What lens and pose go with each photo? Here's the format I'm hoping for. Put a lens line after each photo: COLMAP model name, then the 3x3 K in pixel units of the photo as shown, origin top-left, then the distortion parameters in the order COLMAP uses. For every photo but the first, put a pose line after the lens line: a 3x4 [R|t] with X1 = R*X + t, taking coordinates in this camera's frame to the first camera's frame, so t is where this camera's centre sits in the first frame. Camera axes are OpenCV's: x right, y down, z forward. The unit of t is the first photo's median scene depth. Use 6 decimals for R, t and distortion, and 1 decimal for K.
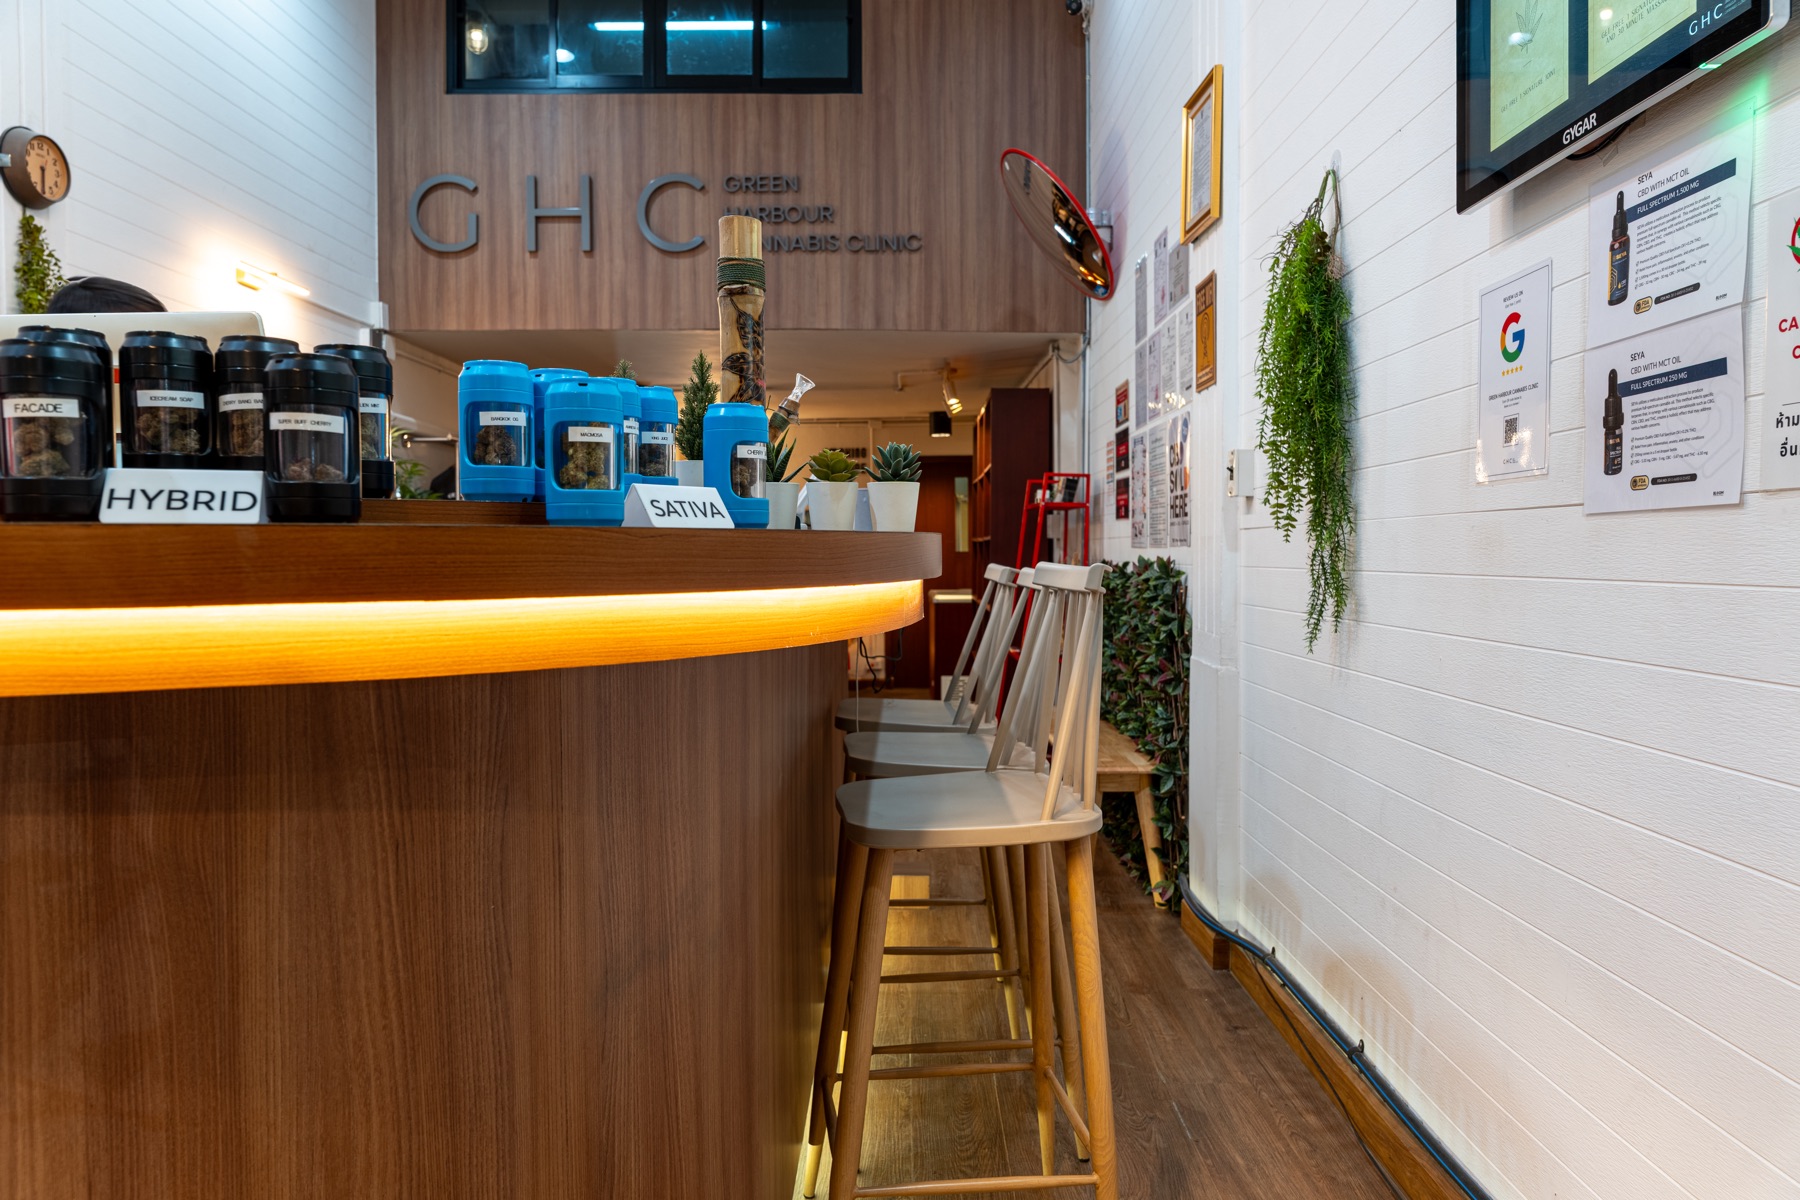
lens RADIAL K [[1209.8, 0, 906.2], [0, 1209.8, 611.0], [0, 0, 1]] dist [0.002677, -0.015490]
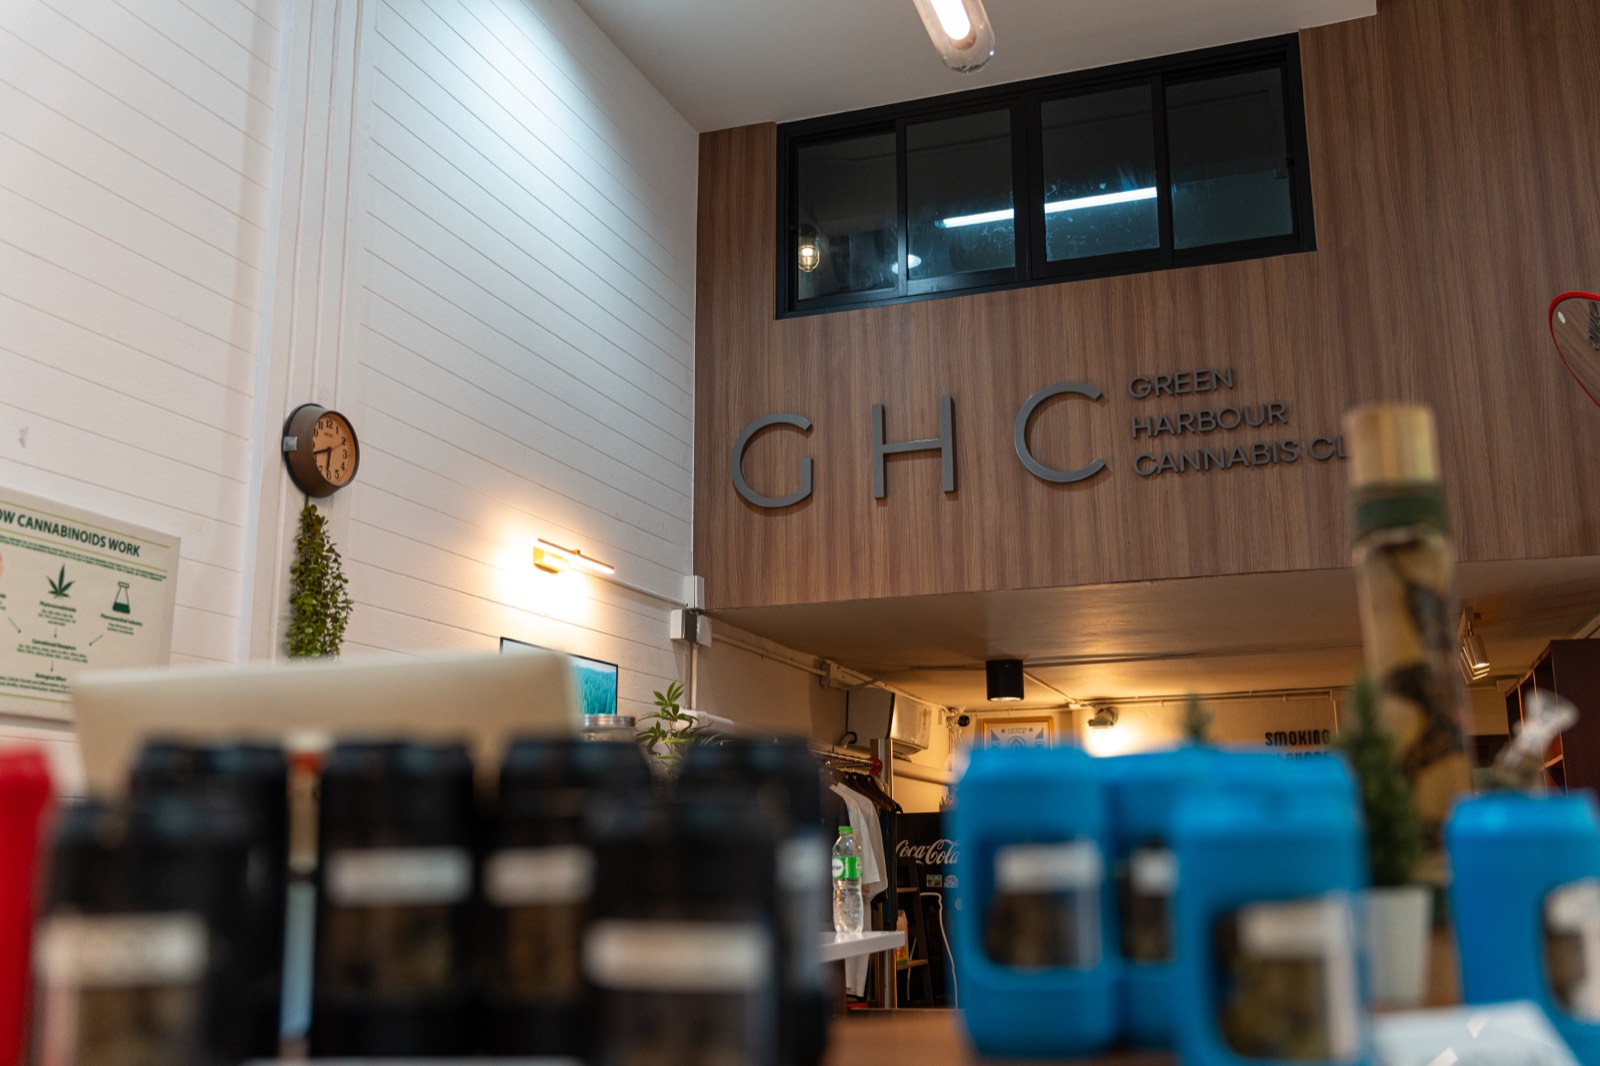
lens RADIAL K [[1562.2, 0, 795.9], [0, 1562.2, 533.9], [0, 0, 1]] dist [0.025396, 0.000000]
pose [[0.945064, -0.075197, -0.318119, -0.045543], [-0.007155, 0.968189, -0.250116, -0.026669], [0.326808, 0.238652, 0.914463, 0.080844]]
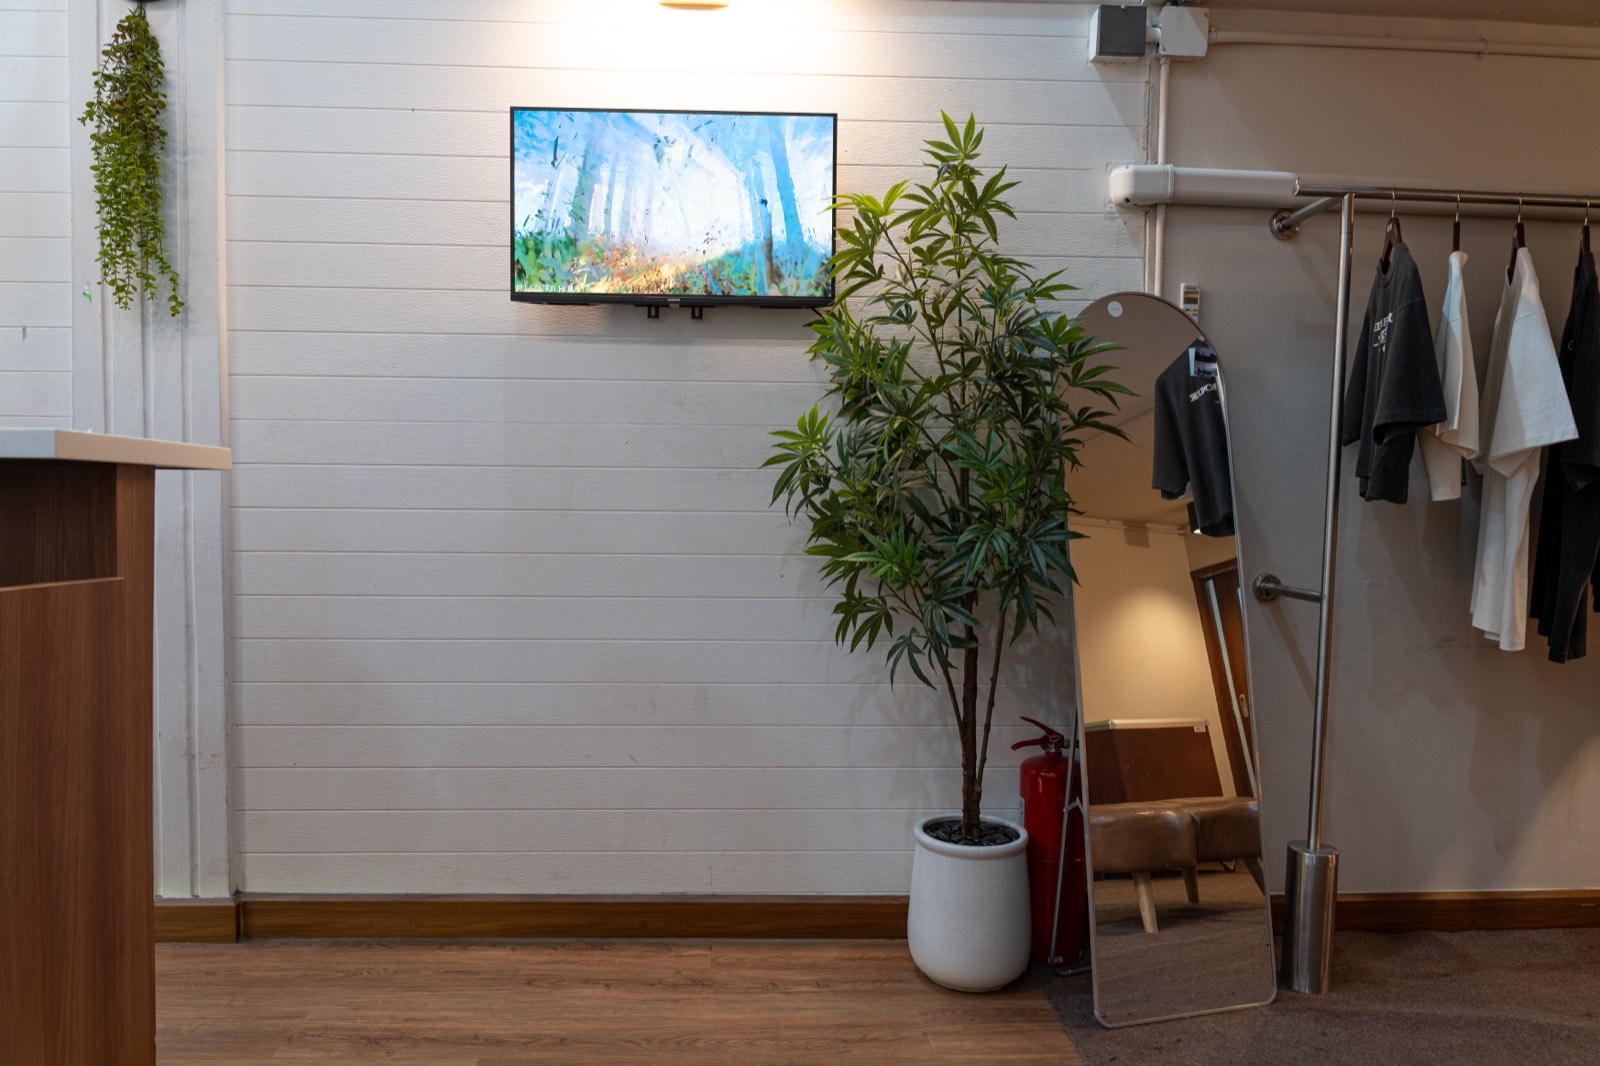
lens RADIAL K [[1075.4, 0, 794.0], [0, 1075.4, 534.9], [0, 0, 1]] dist [0.002677, -0.015490]
pose [[0.045102, 0.042738, -0.998068, -0.001679], [-0.066962, 0.996967, 0.039664, -0.025801], [0.996736, 0.065044, 0.047827, 0.826443]]
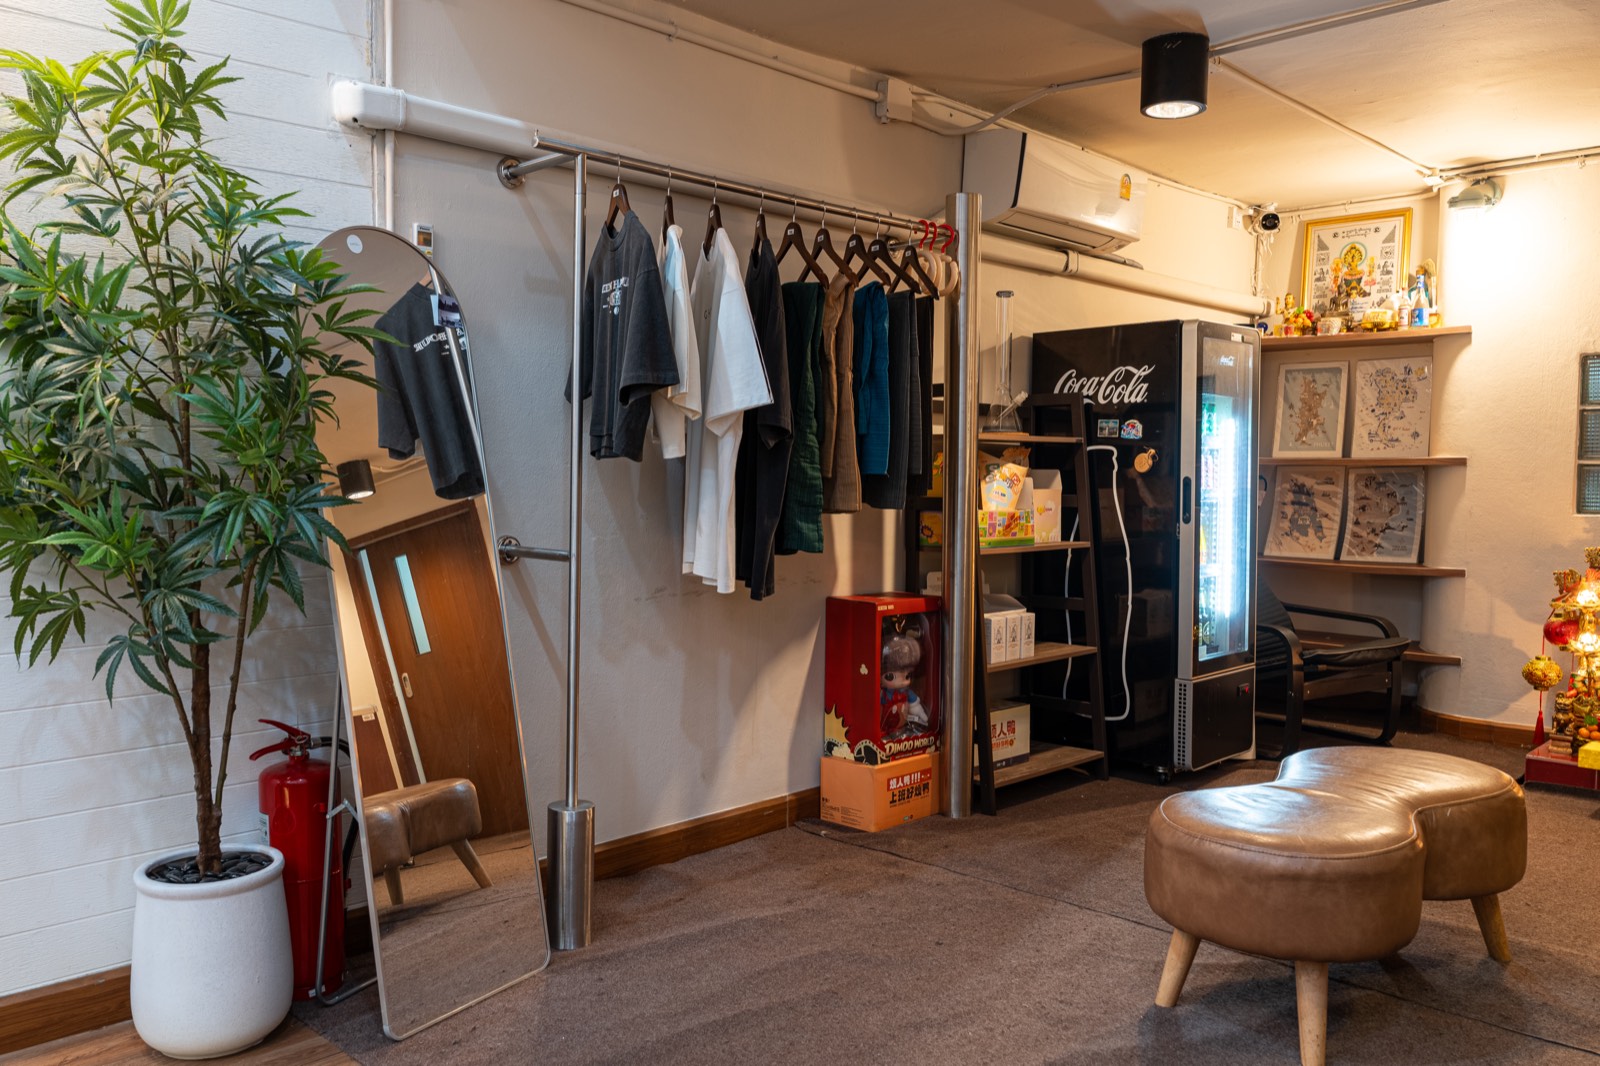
lens RADIAL K [[1263.0, 0, 801.2], [0, 1263.0, 537.9], [0, 0, 1]] dist [-0.021989, 0.024508]
pose [[0.711300, 0.050906, -0.701043, -0.000306], [-0.046577, 0.998595, 0.025255, -0.022631], [0.701344, 0.014689, 0.712672, 0.768782]]
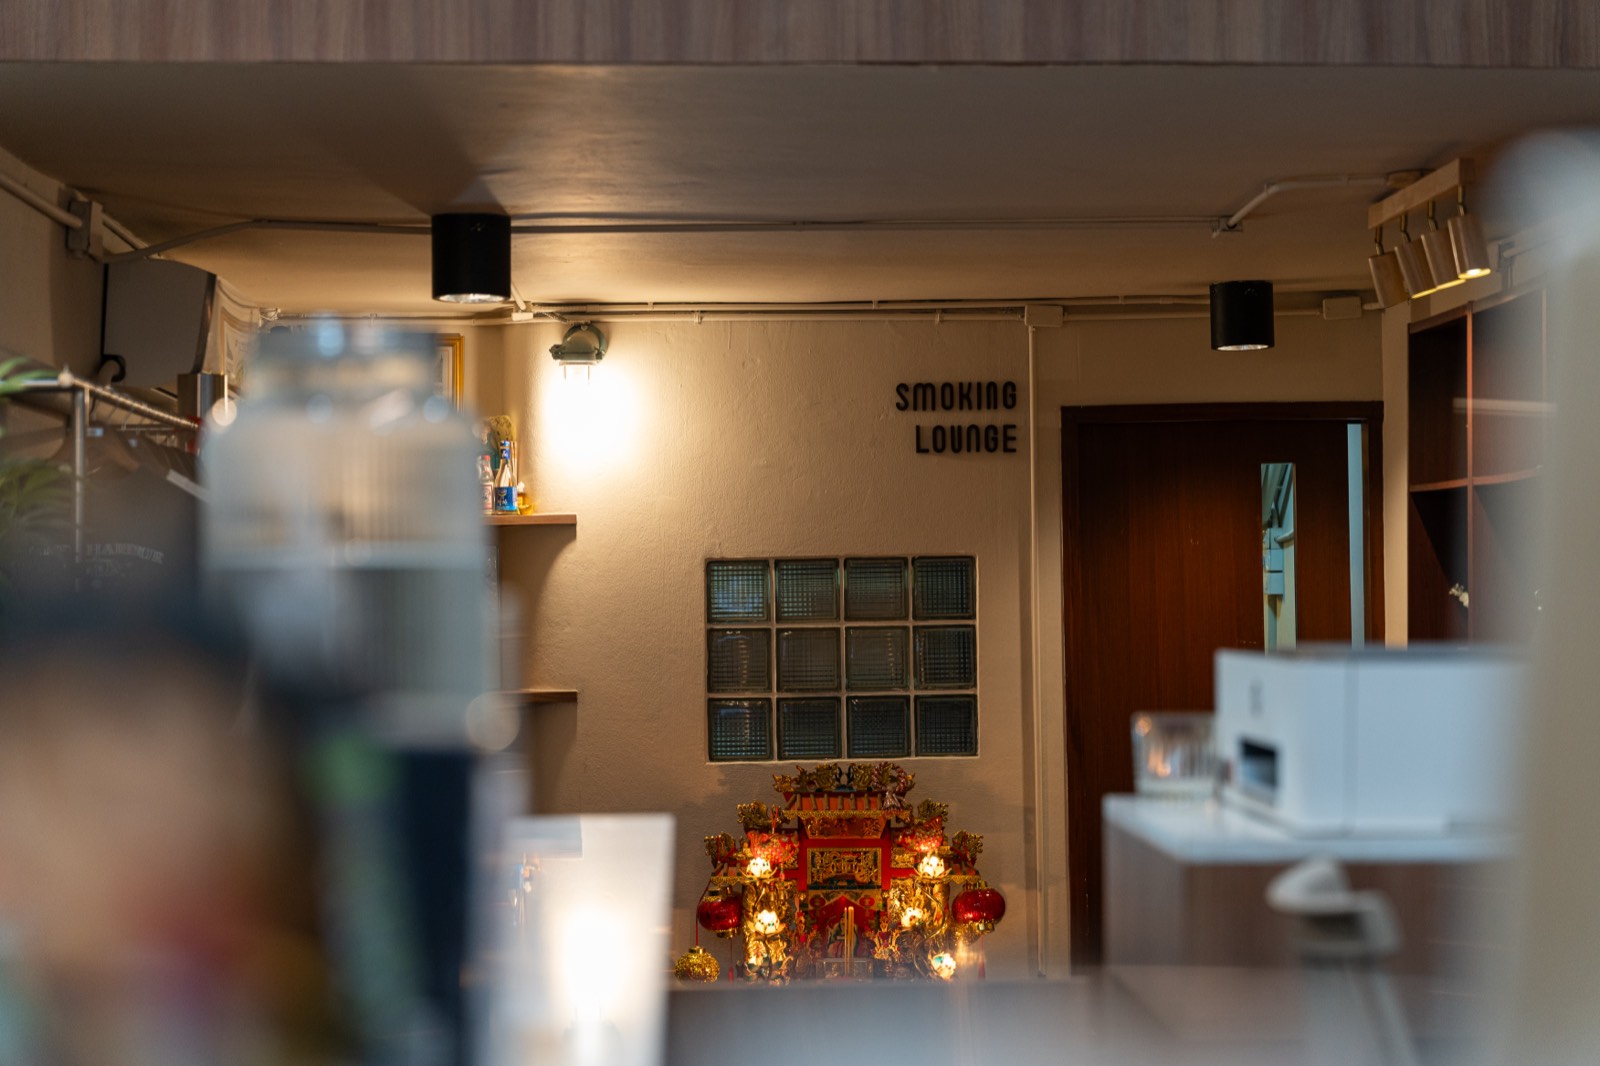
lens RADIAL K [[3150.3, 0, 798.3], [0, 3150.3, 531.5], [0, 0, 1]] dist [0.074609, 0.000000]
pose [[0.999316, -0.001430, 0.036940, -0.214330], [0.004098, 0.997378, -0.072254, -0.040532], [-0.036740, 0.072356, 0.996702, 0.140831]]
